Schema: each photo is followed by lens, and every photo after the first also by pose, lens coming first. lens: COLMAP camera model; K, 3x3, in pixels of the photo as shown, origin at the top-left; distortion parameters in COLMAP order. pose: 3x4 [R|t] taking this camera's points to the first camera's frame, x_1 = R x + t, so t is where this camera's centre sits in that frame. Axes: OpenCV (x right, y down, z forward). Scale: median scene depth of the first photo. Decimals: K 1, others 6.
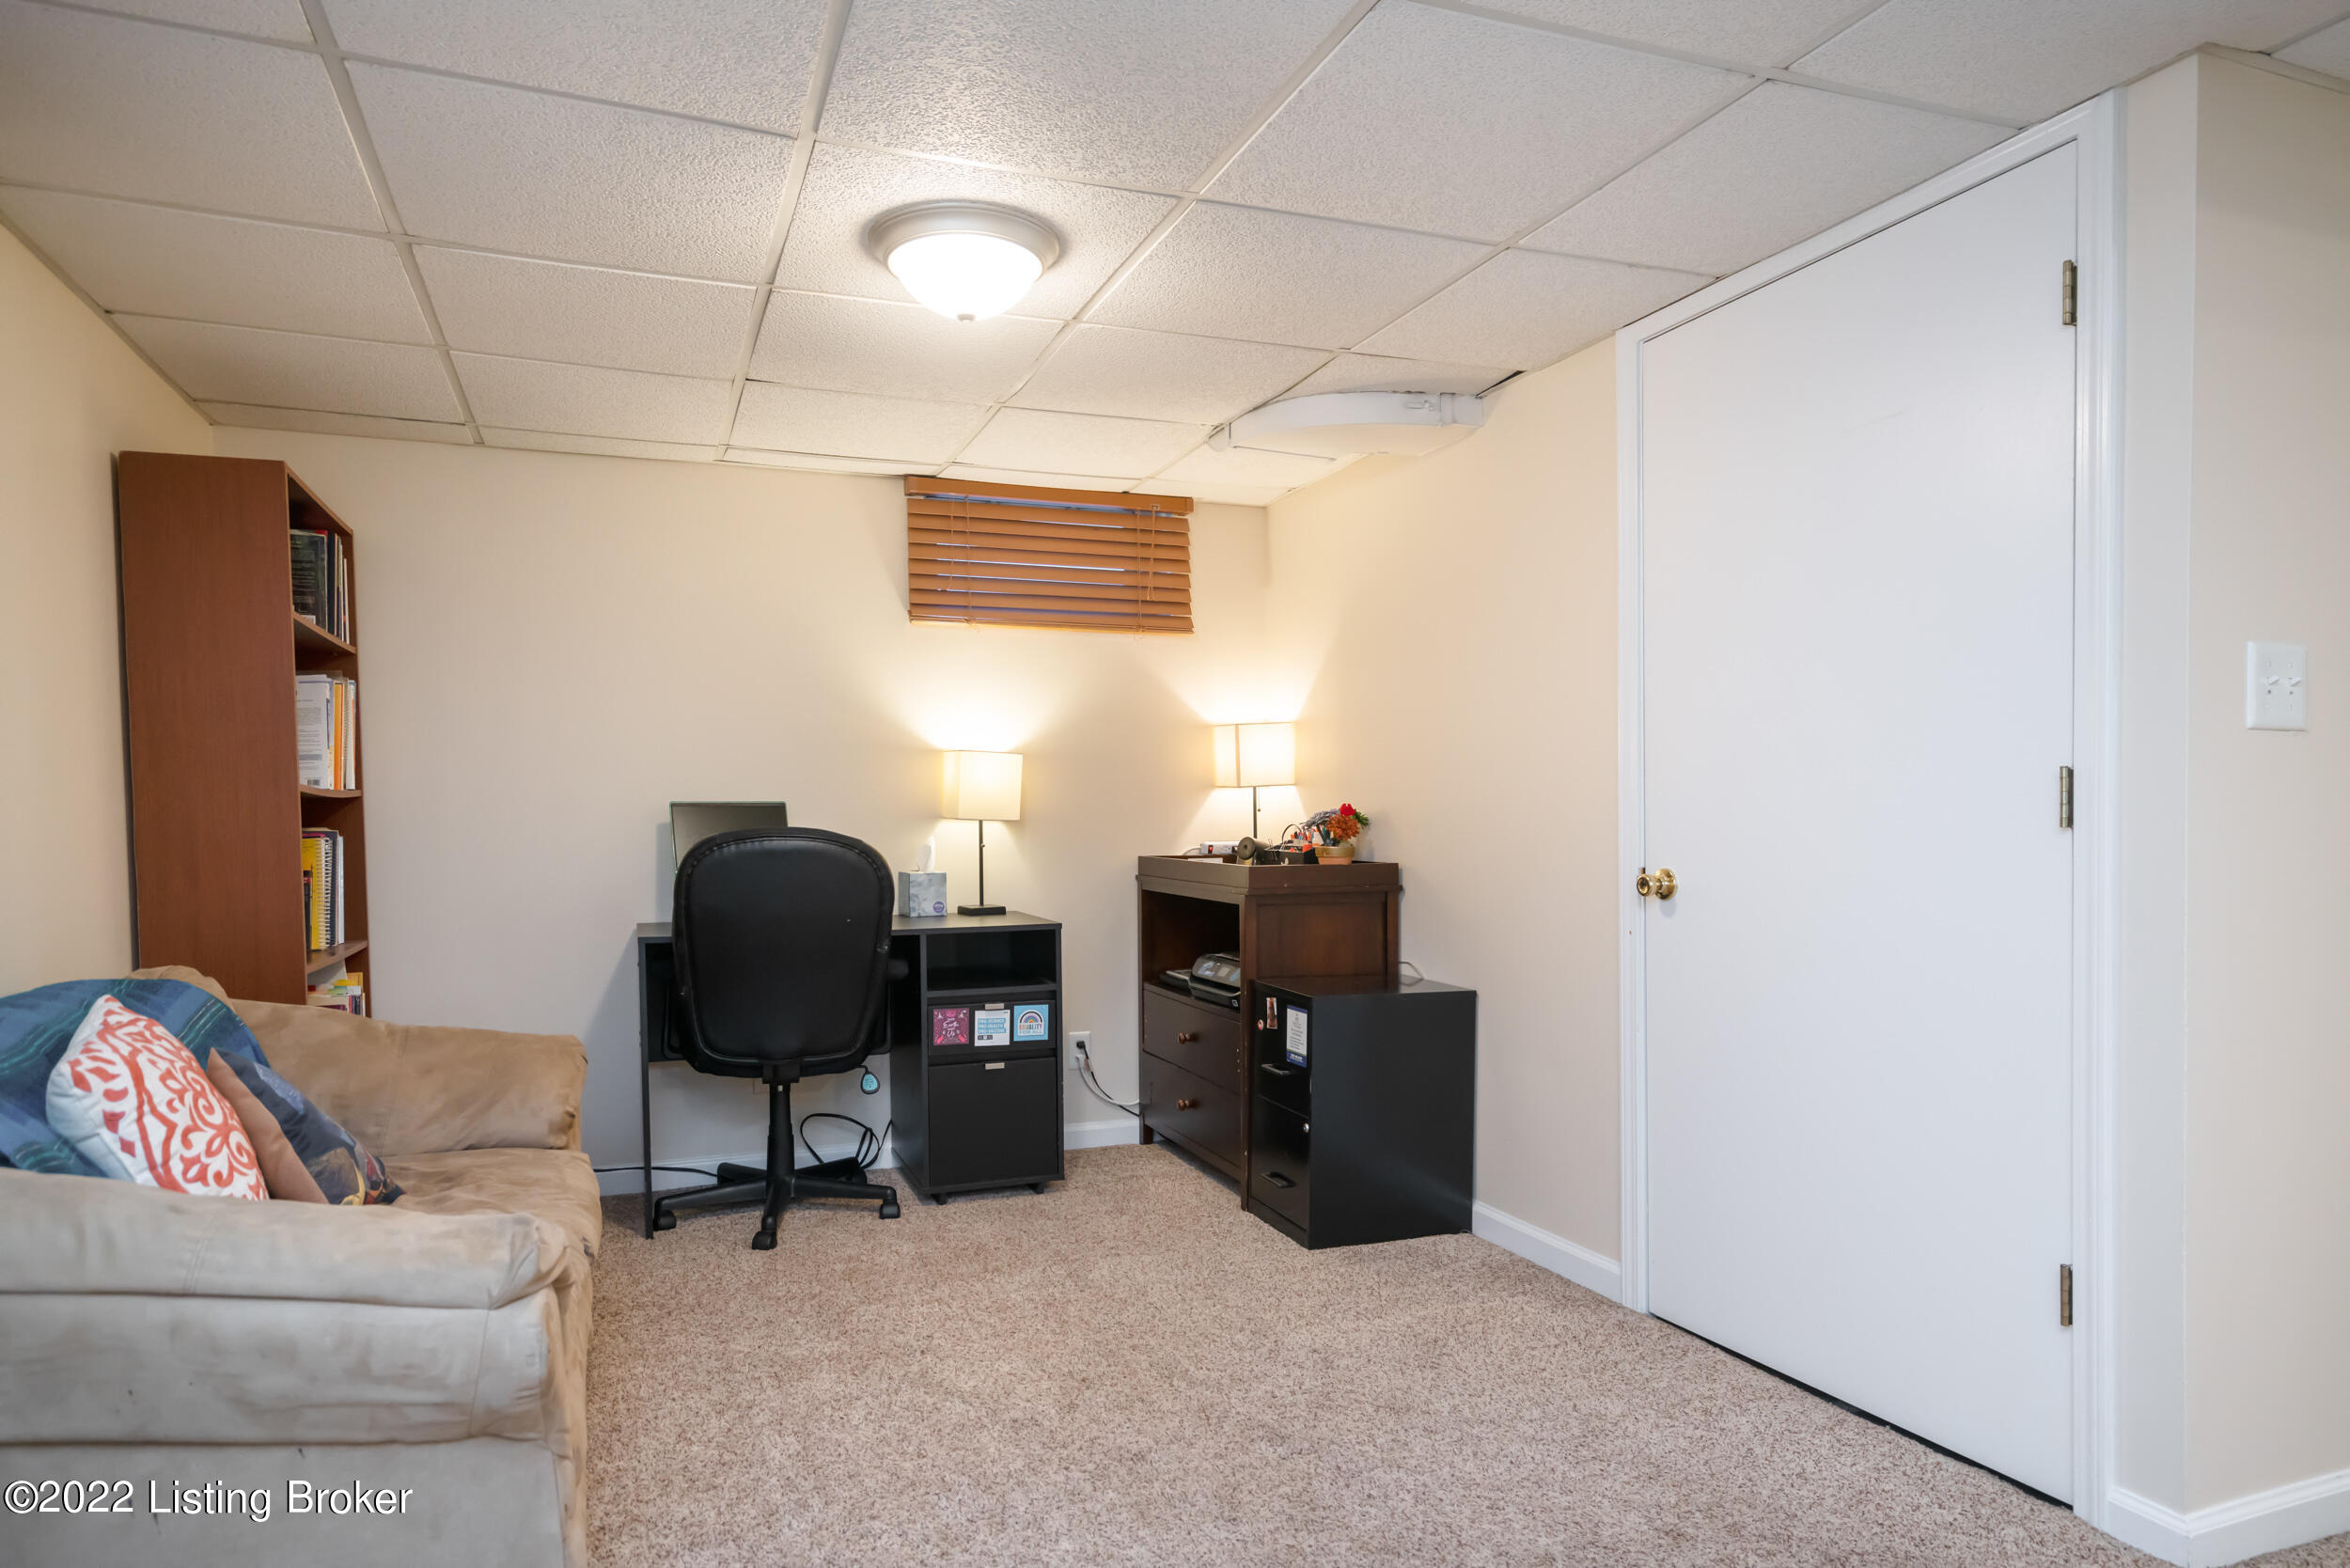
lens RADIAL K [[1418.3, 0, 1173.9], [0, 1418.3, 796.9], [0, 0, 1]] dist [0.005725, 0.000407]
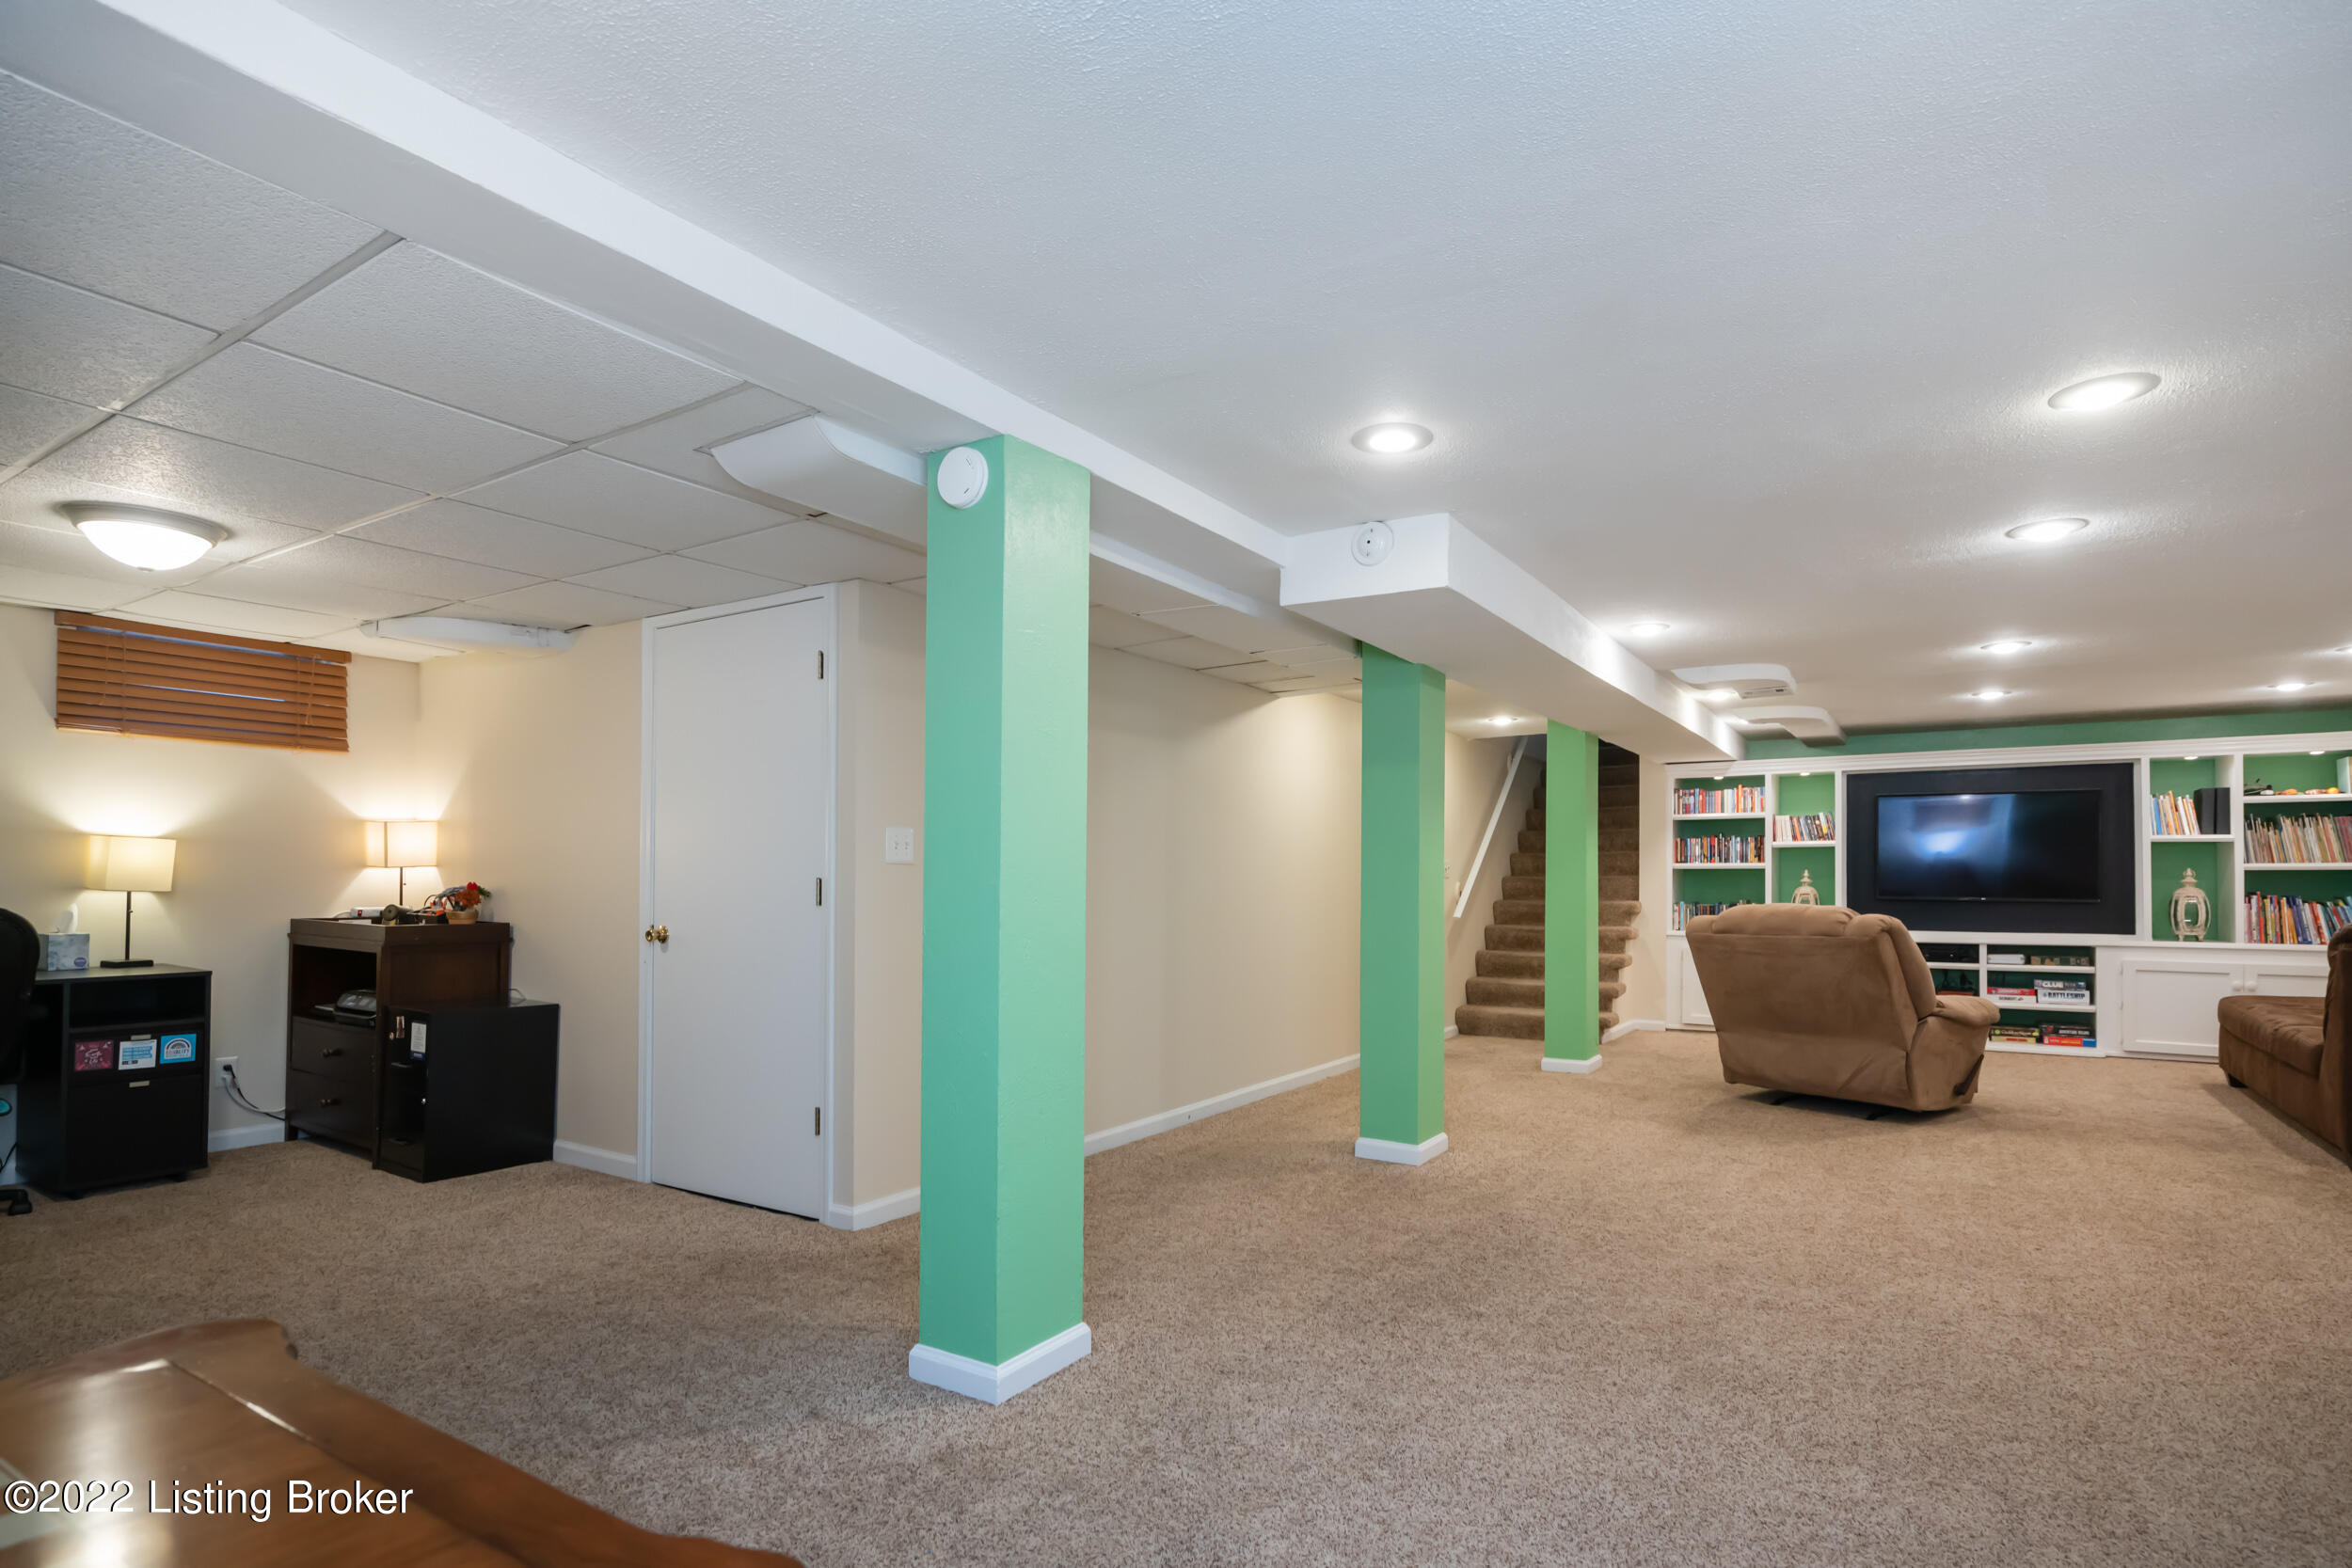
lens RADIAL K [[1148.8, 0, 1198.2], [0, 1148.8, 851.4], [0, 0, 1]] dist [0.001560, 0.000448]
pose [[0.807442, 0.027436, 0.589309, 0.027389], [-0.021450, 0.999623, -0.017148, -0.022836], [-0.589557, 0.001205, 0.807726, -0.398951]]
